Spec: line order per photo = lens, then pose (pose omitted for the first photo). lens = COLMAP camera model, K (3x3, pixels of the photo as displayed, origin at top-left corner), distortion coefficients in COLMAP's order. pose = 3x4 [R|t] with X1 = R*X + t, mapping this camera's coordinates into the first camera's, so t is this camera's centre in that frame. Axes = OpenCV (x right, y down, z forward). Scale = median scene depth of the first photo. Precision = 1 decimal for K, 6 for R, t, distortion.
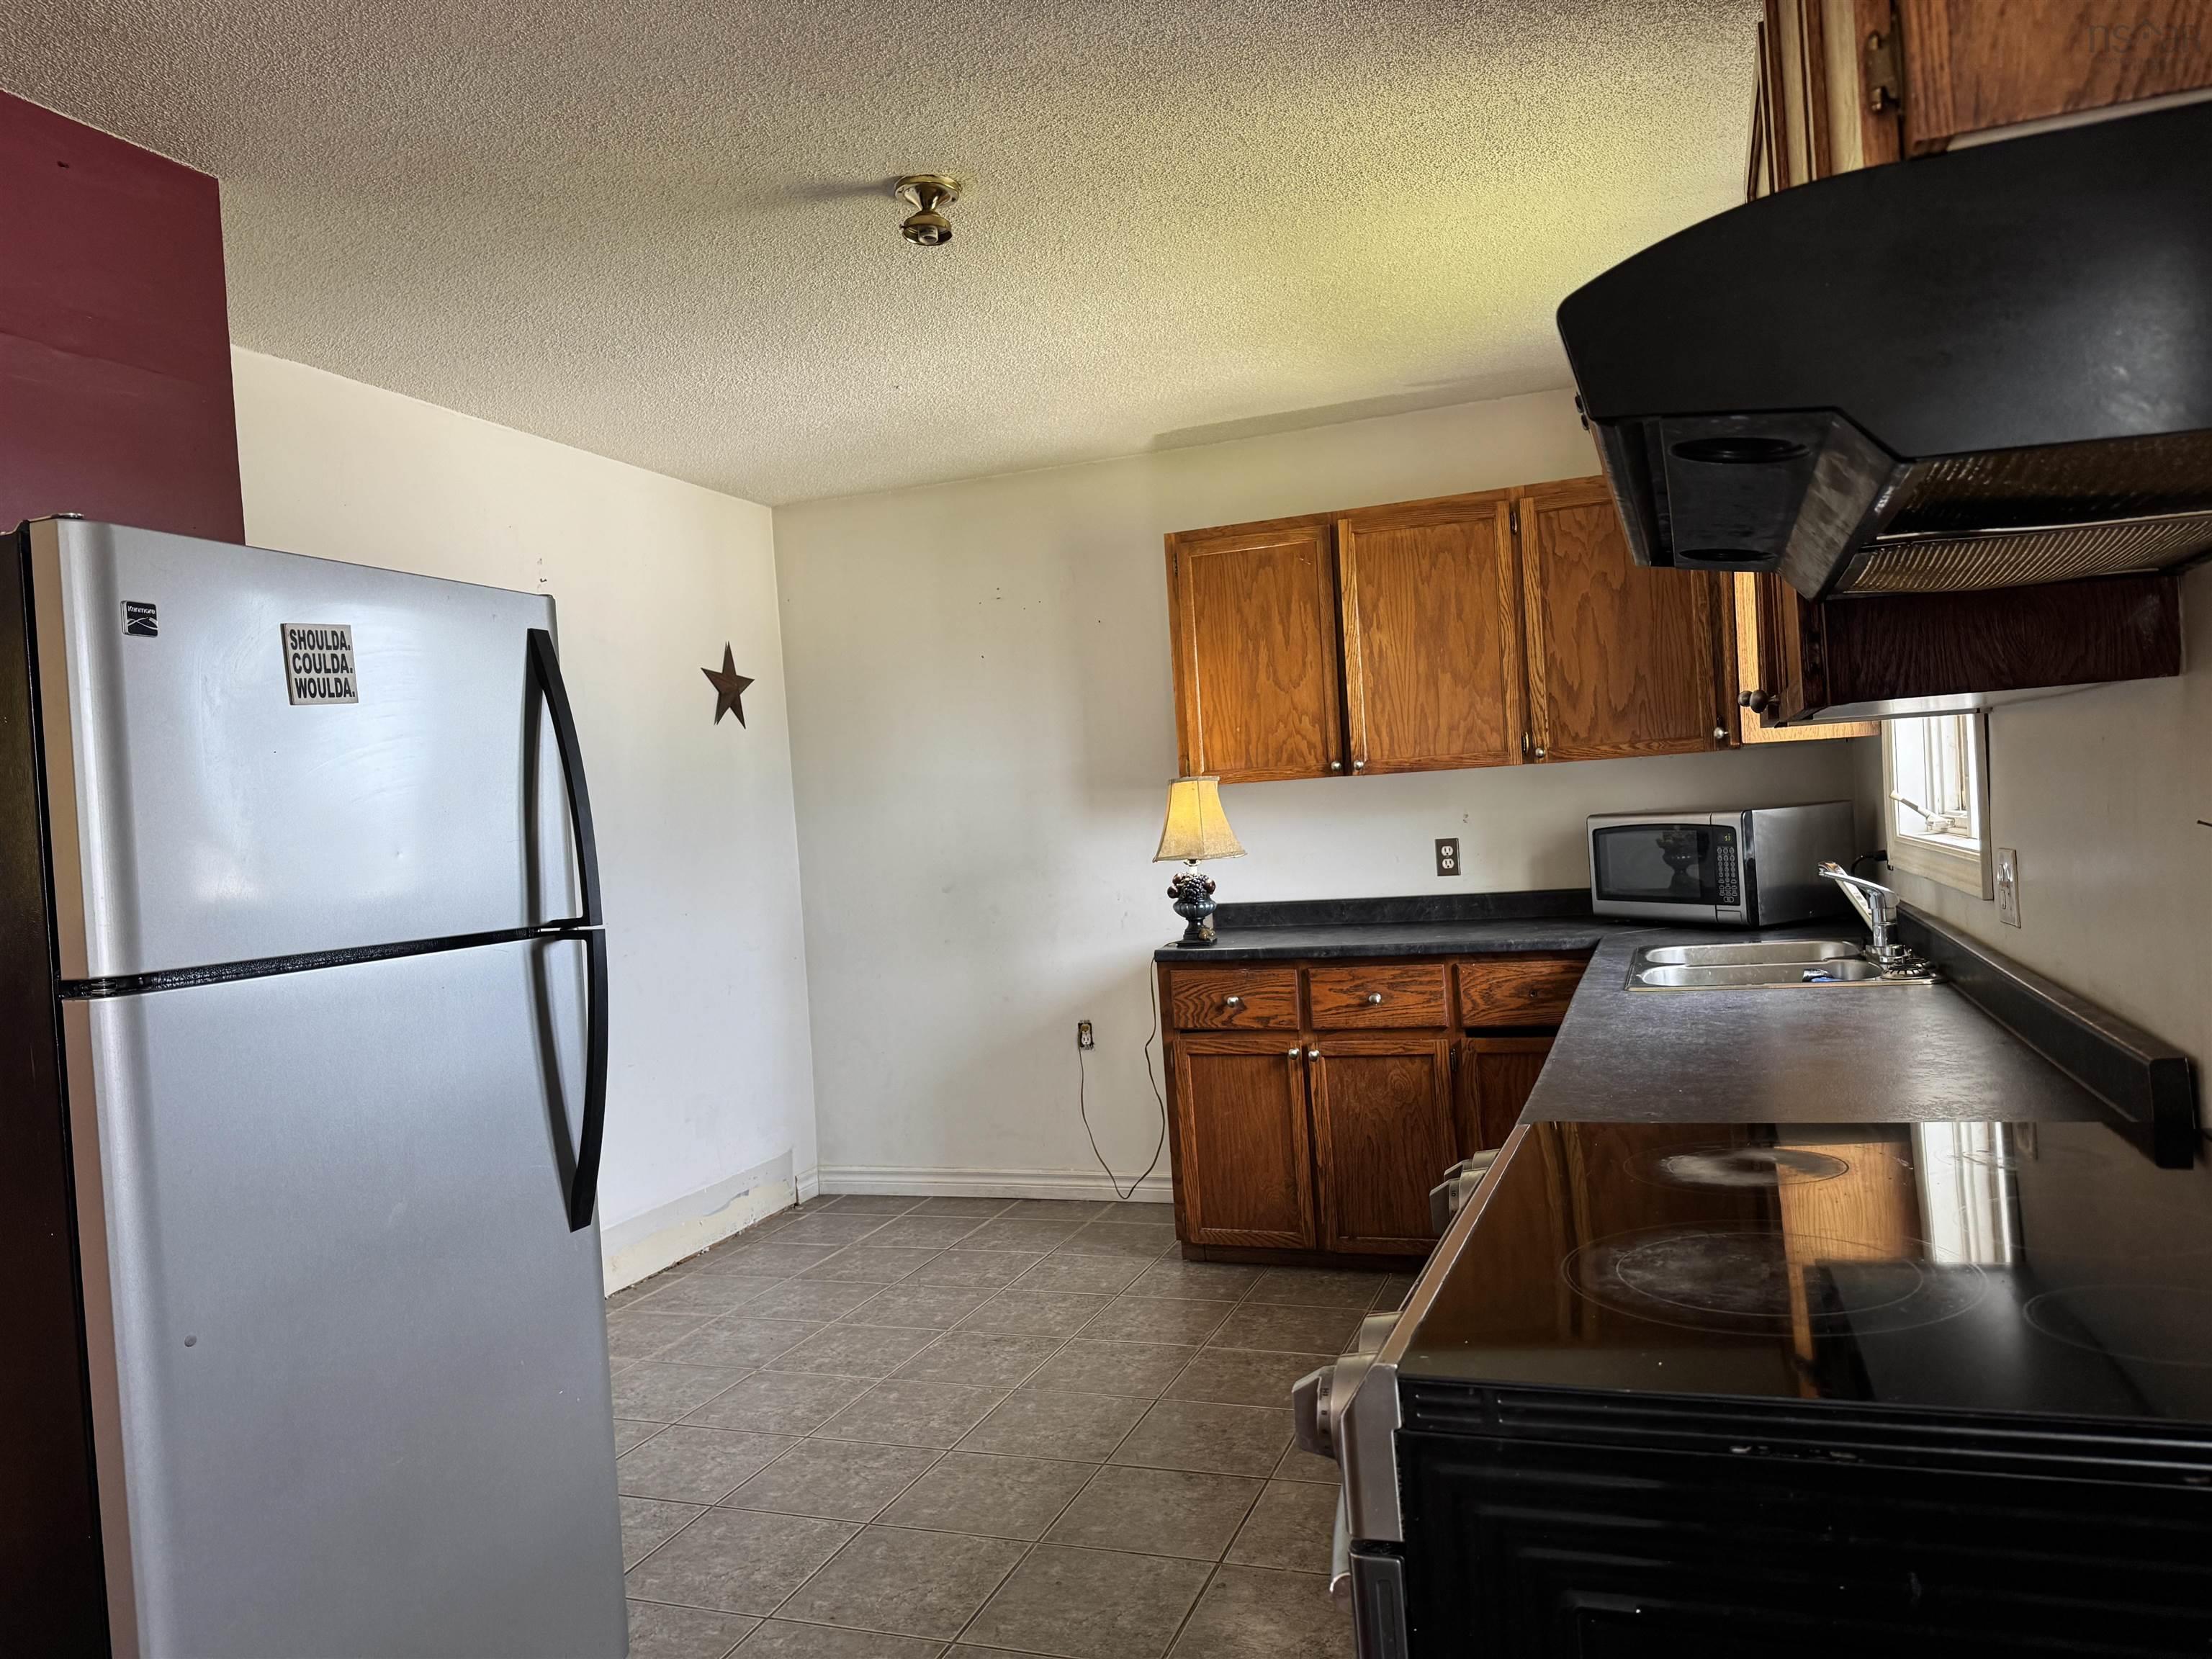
lens RADIAL K [[1575.1, 0, 1150.4], [0, 1575.1, 832.0], [0, 0, 1]] dist [0.074217, -0.036102]
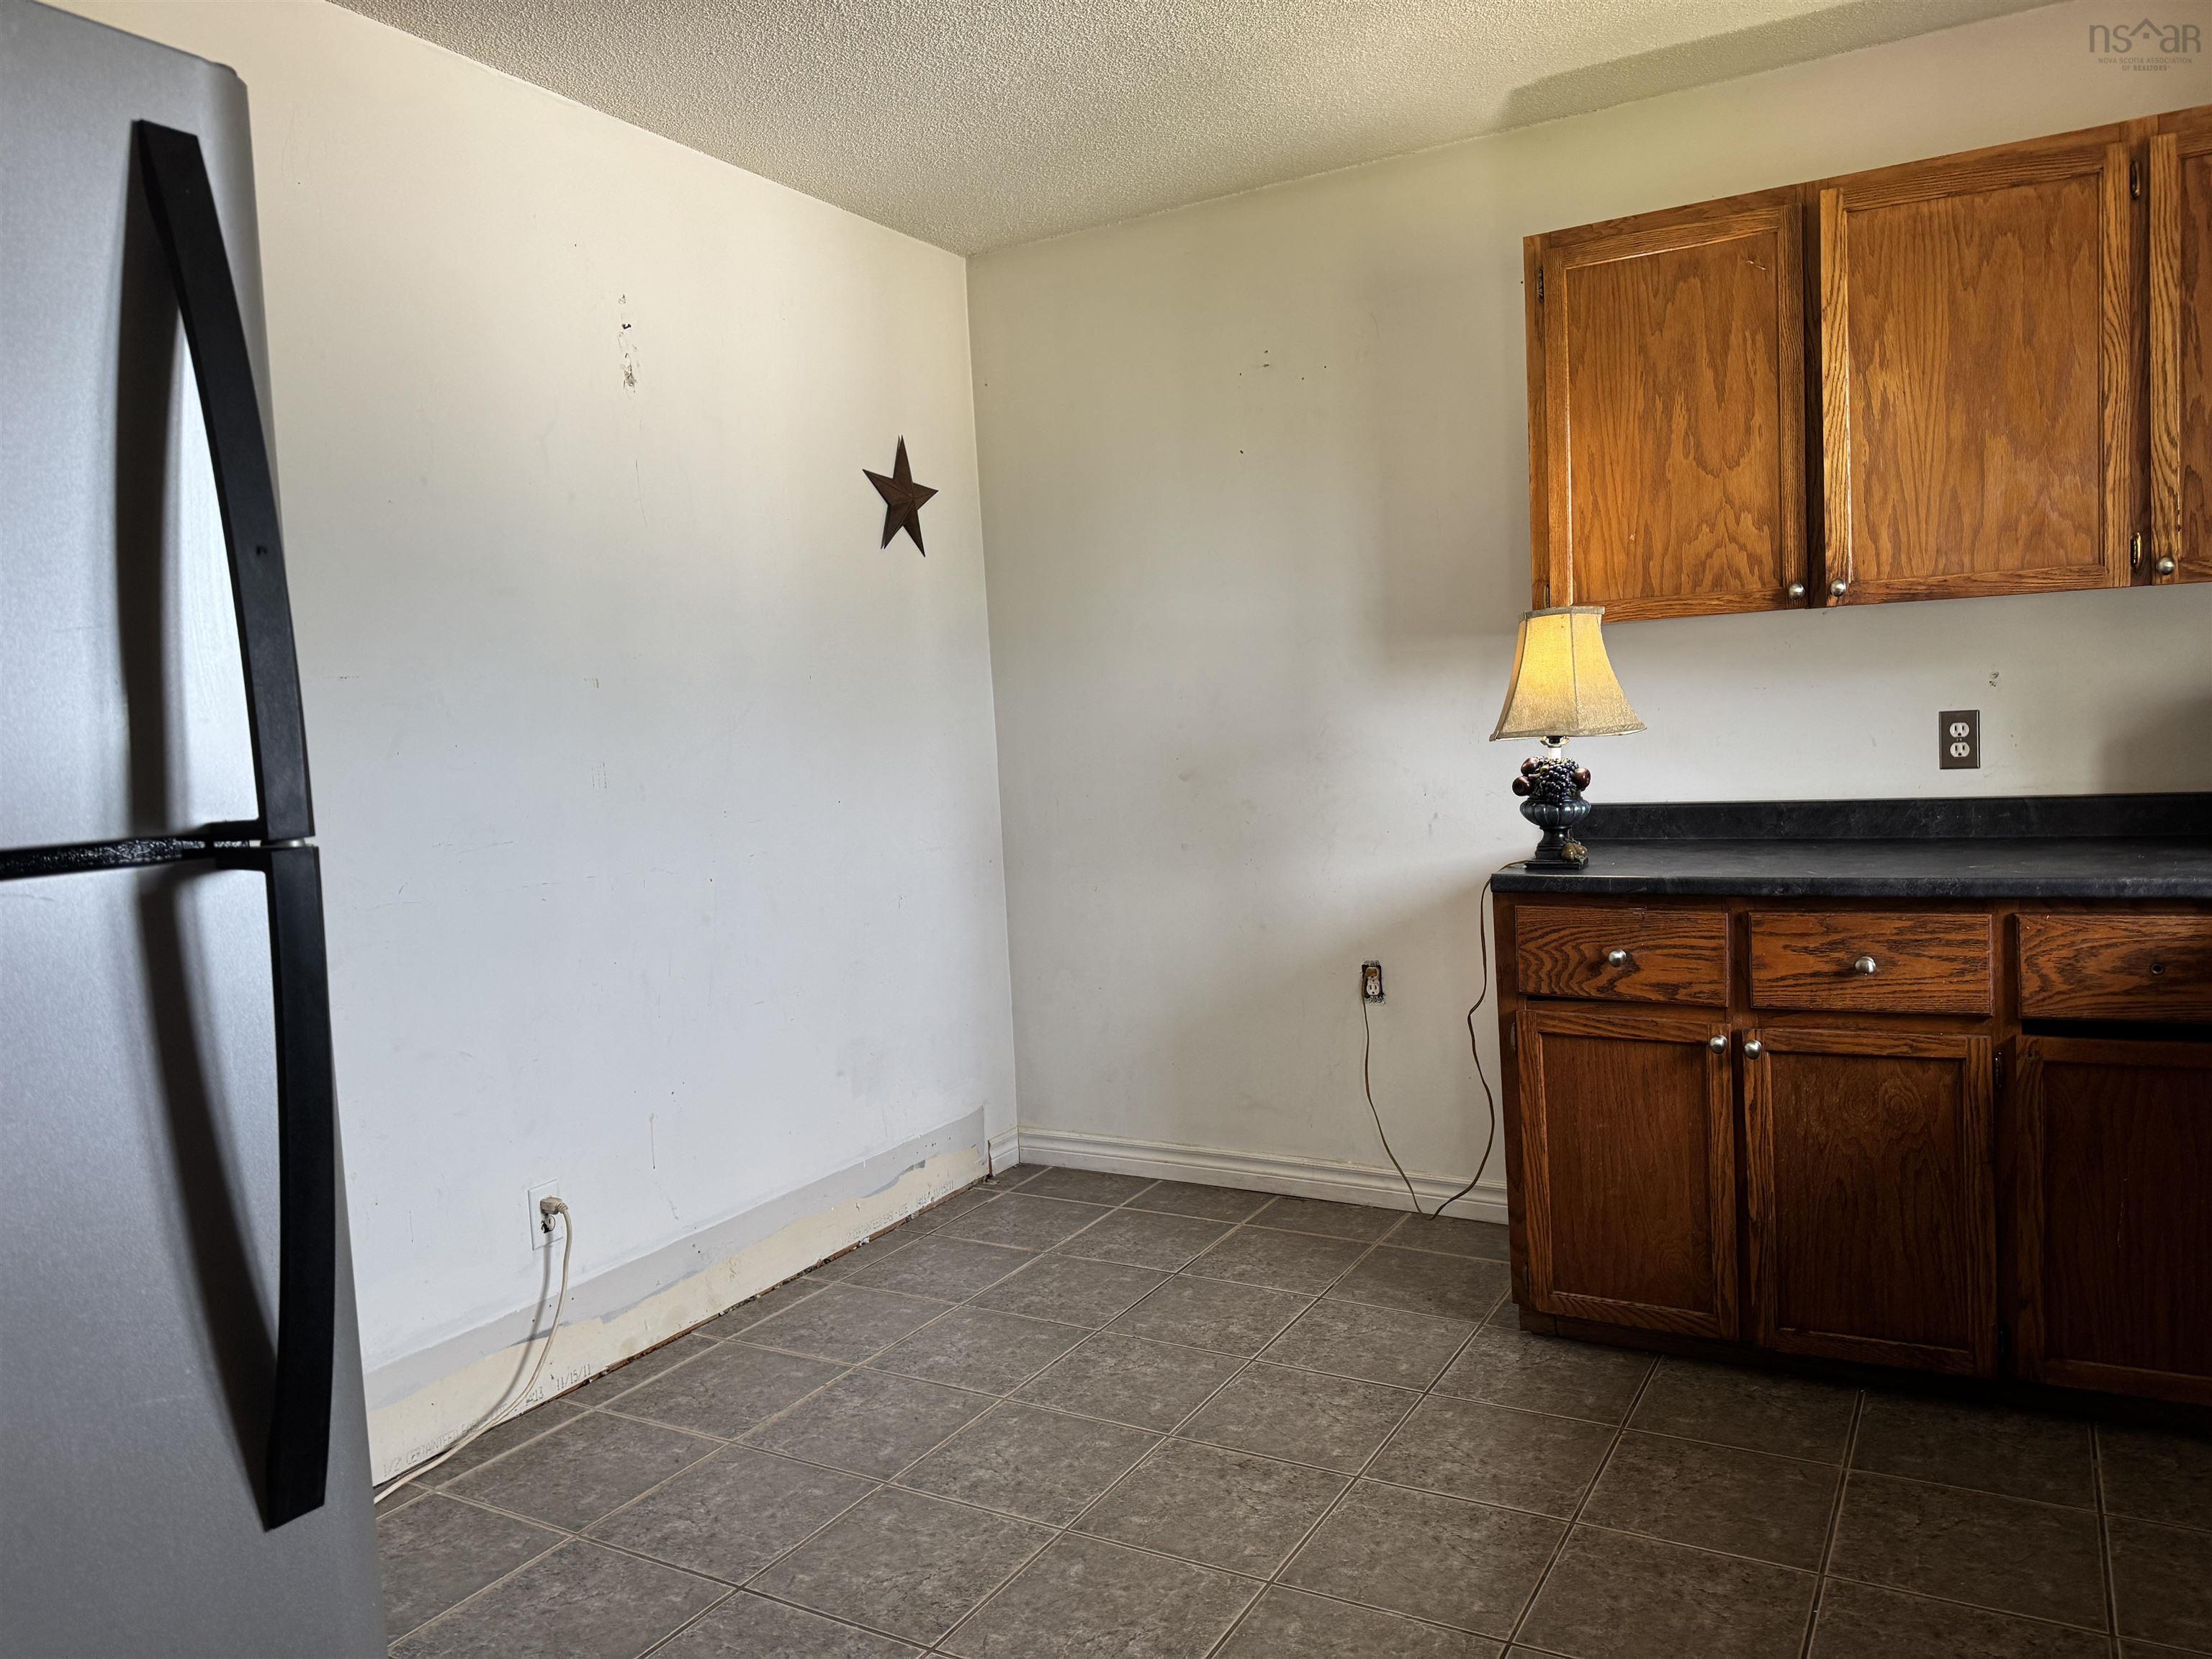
lens RADIAL K [[1575.1, 0, 1088.7], [0, 1575.1, 843.2], [0, 0, 1]] dist [0.074217, -0.036102]
pose [[0.979304, 0.028418, -0.200388, -0.028719], [-0.012808, 0.996811, 0.078765, 0.011814], [0.201987, -0.074568, 0.976545, 0.307850]]
